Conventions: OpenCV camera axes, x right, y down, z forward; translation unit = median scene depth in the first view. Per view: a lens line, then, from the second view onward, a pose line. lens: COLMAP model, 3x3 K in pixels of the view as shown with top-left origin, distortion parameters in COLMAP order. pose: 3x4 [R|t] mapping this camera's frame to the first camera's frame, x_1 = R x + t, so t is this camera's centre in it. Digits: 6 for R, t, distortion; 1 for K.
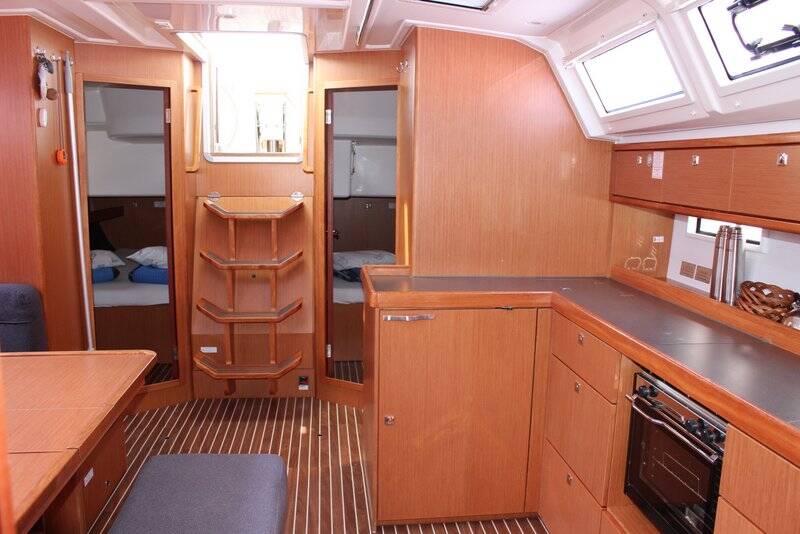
lens RADIAL K [[658.6, 0, 405.5], [0, 658.6, 265.1], [0, 0, 1]] dist [-0.160101, 0.138542]
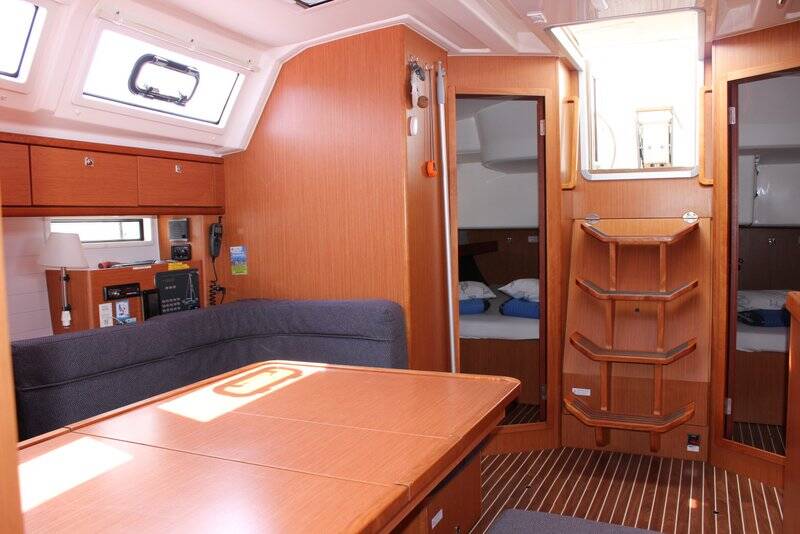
lens RADIAL K [[658.6, 0, 405.5], [0, 658.6, 265.1], [0, 0, 1]] dist [-0.160101, 0.138542]
pose [[0.848529, 0.003127, -0.529139, -0.043774], [-0.045679, 0.996683, -0.067360, 0.030527], [0.527173, 0.081327, 0.845857, 0.125170]]
